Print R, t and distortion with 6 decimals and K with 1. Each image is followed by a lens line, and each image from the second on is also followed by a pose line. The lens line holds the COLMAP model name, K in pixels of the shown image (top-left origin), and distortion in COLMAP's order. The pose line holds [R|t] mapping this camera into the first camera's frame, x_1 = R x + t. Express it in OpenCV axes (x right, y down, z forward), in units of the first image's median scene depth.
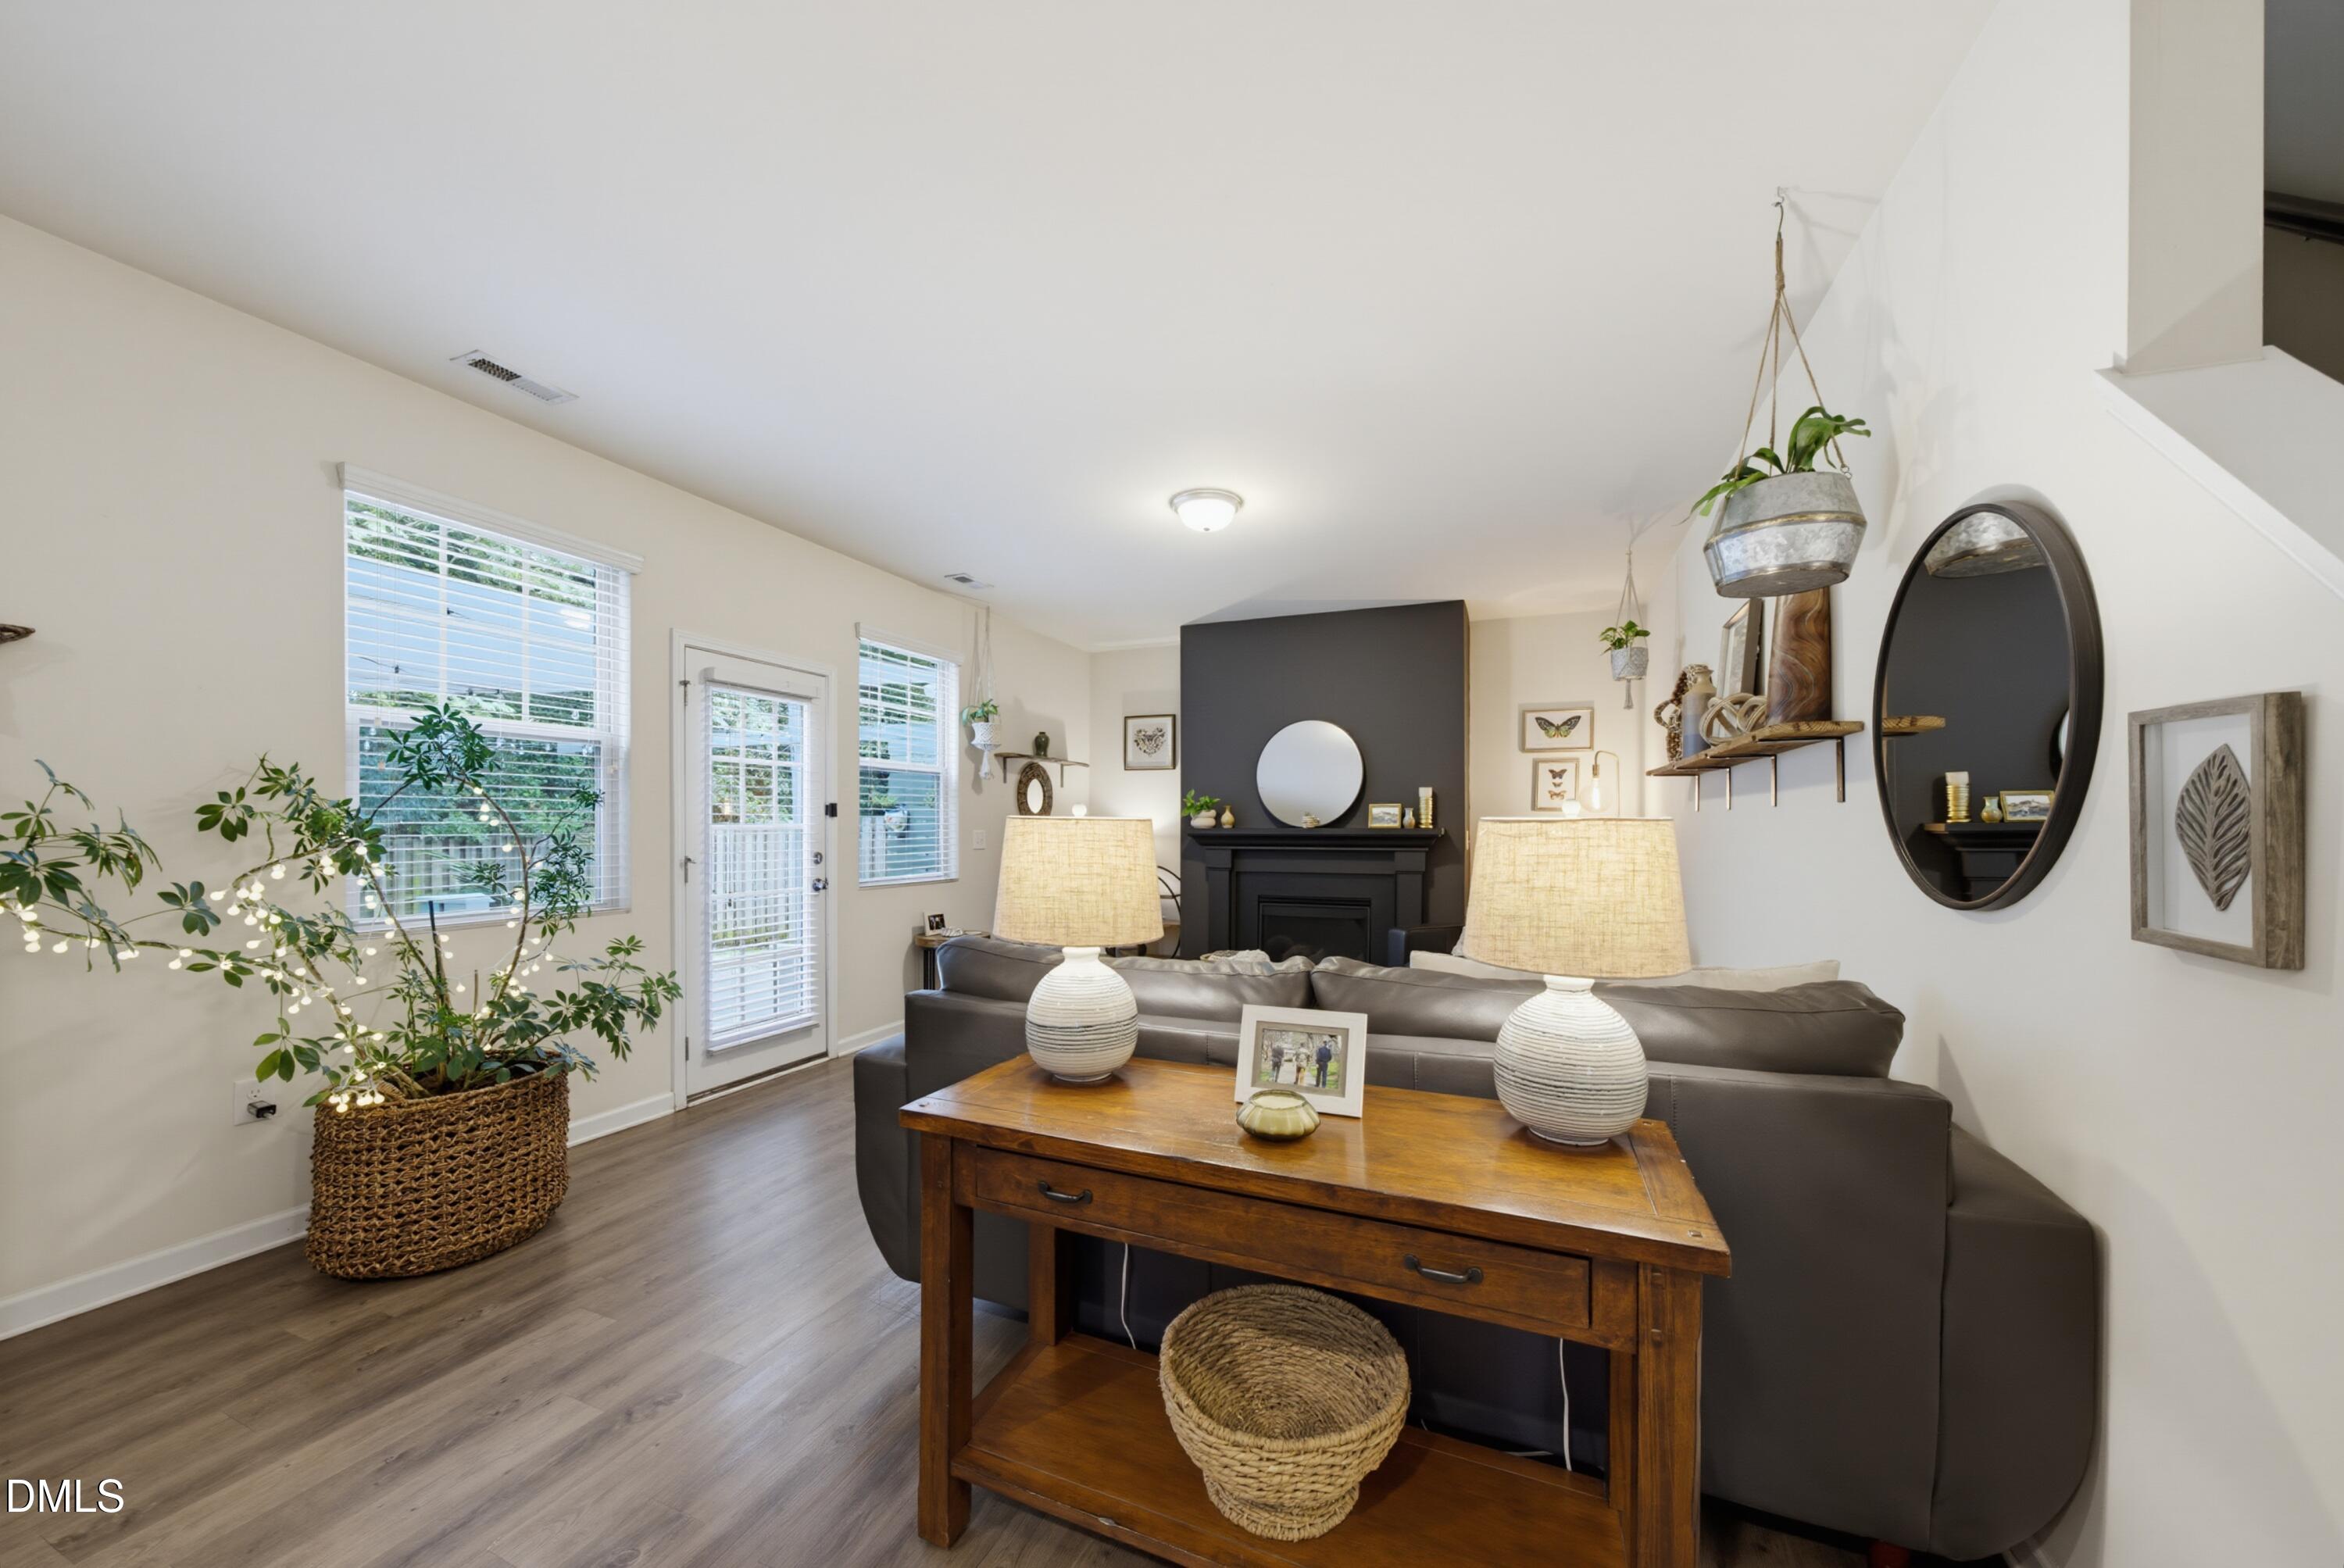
lens RADIAL K [[805.2, 0, 1171.4], [0, 805.2, 832.7], [0, 0, 1]] dist [-0.000683, 0.001787]
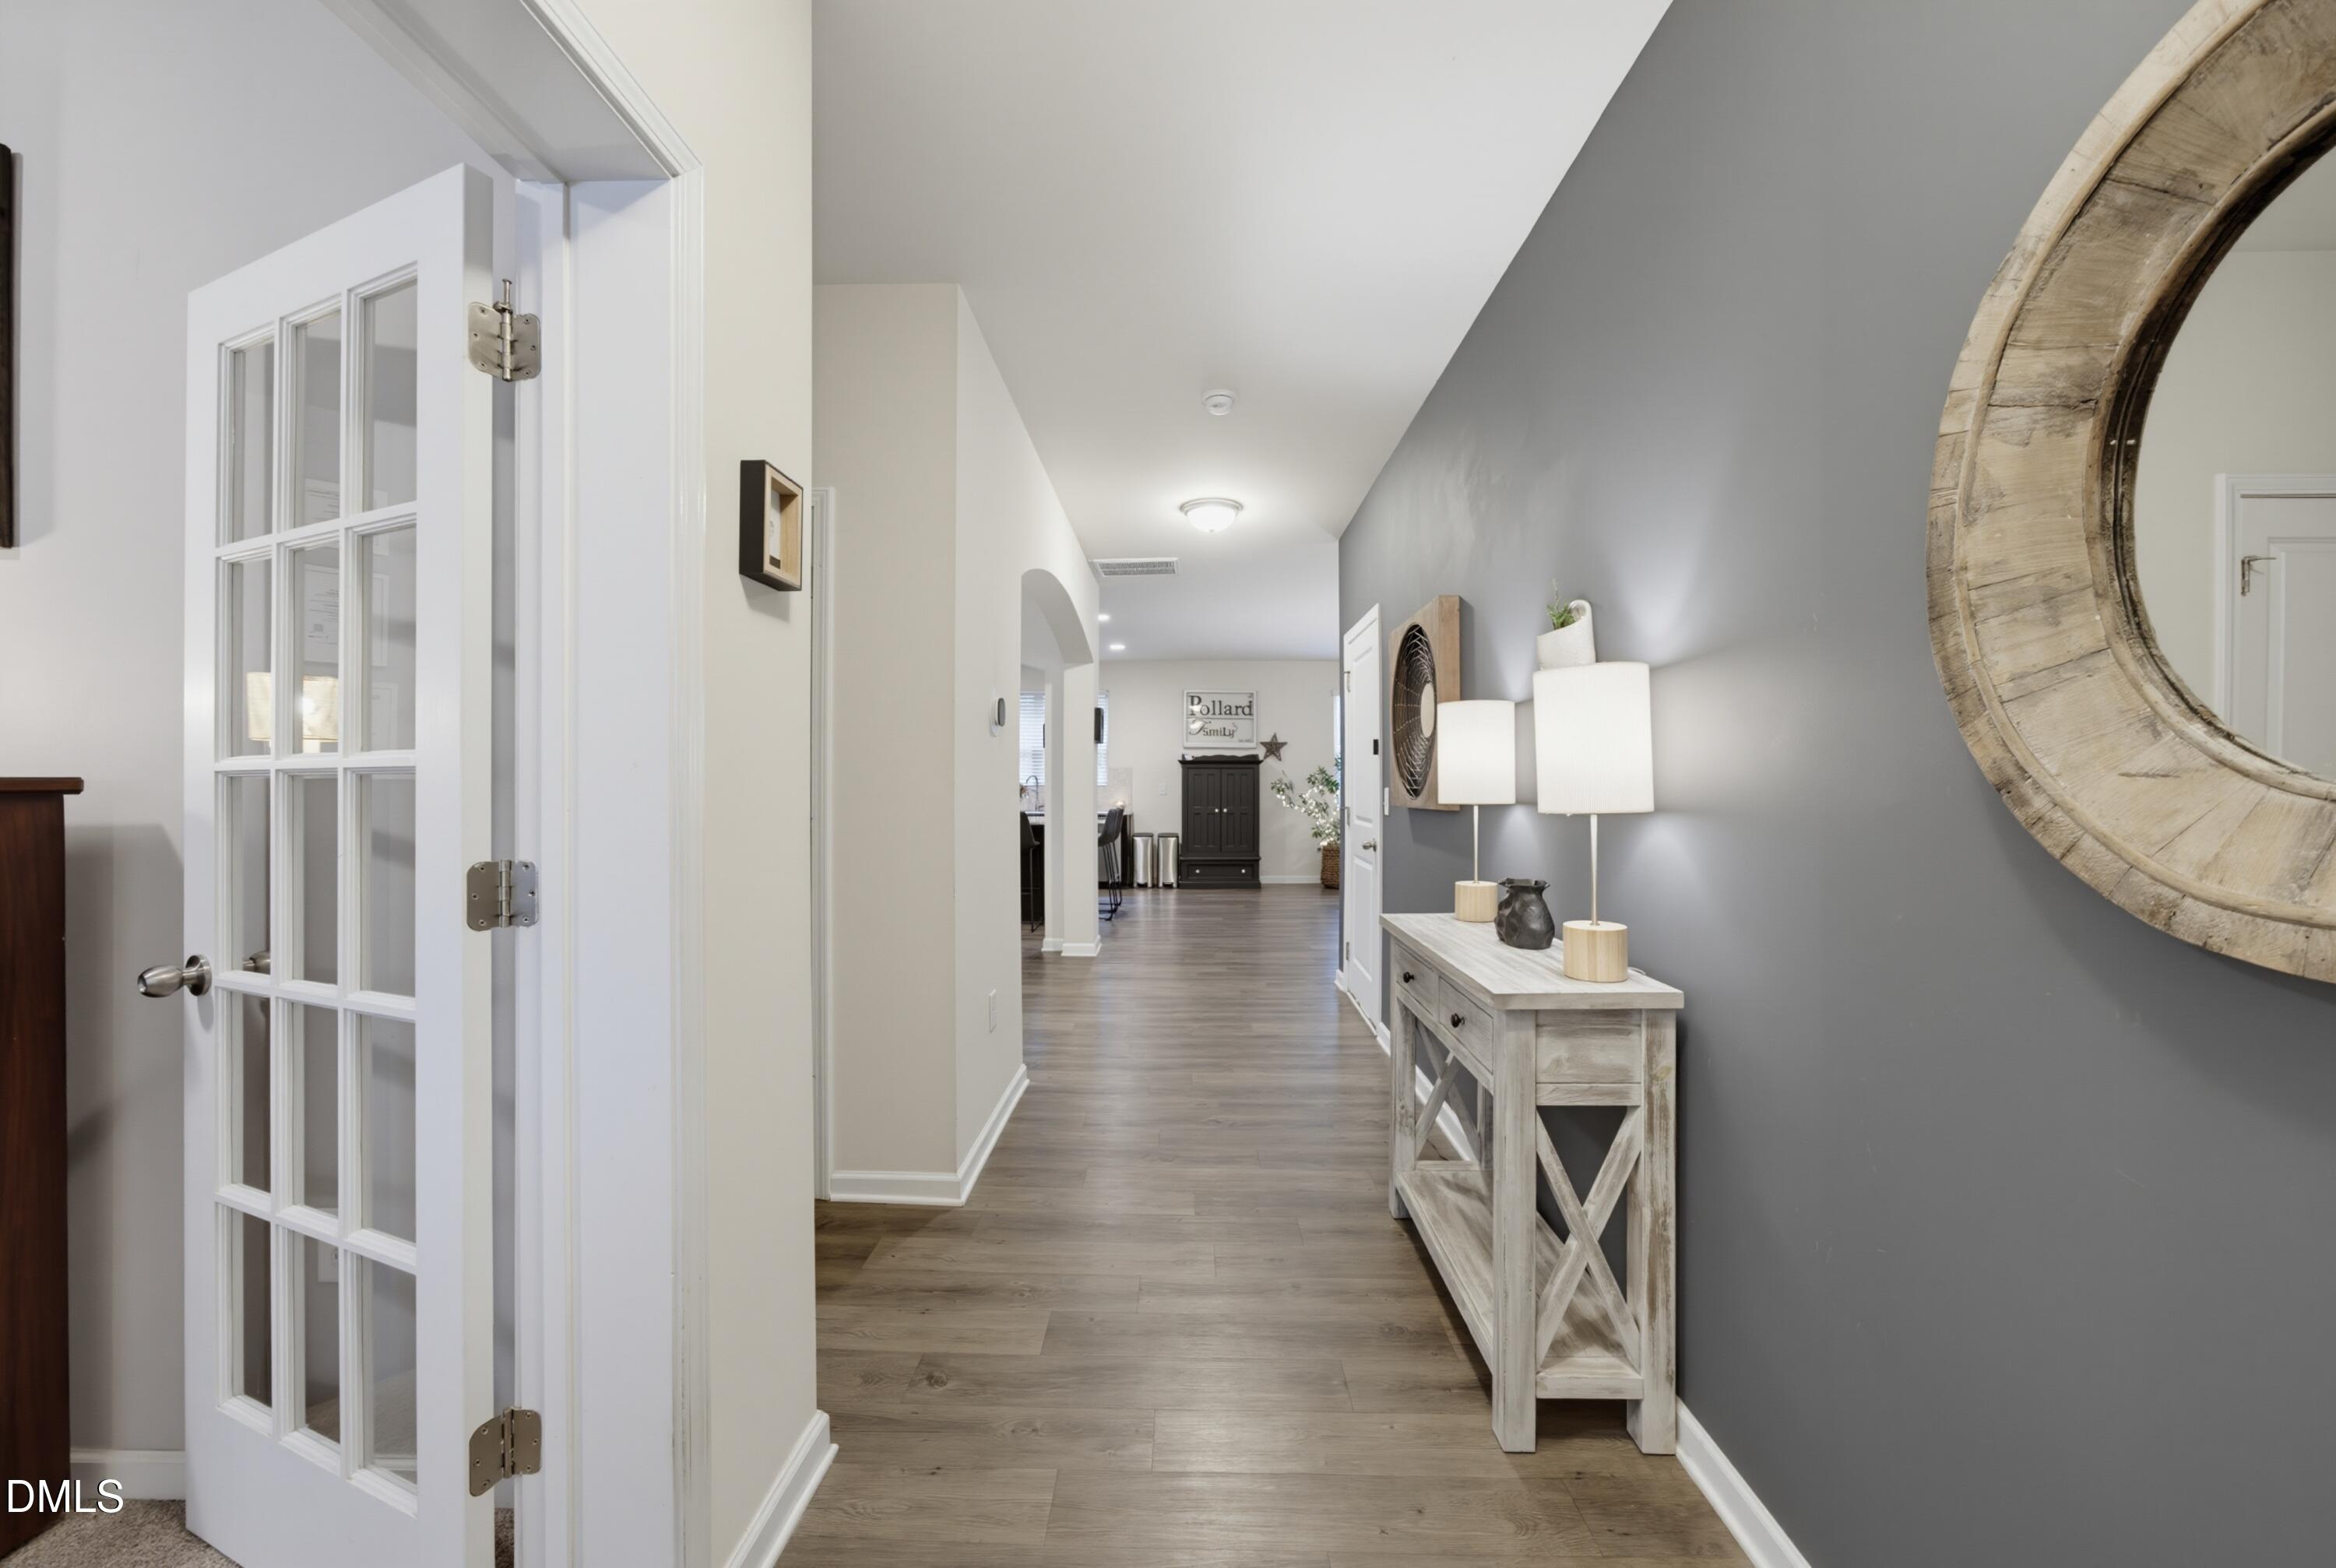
lens RADIAL K [[845.9, 0, 1163.4], [0, 845.9, 781.1], [0, 0, 1]] dist [-0.007068, 0.001599]
pose [[0.391621, 0.002074, -0.920124, 1.475279], [-0.008425, 0.999964, -0.001332, -0.000169], [0.920088, 0.008273, 0.391625, -0.833361]]
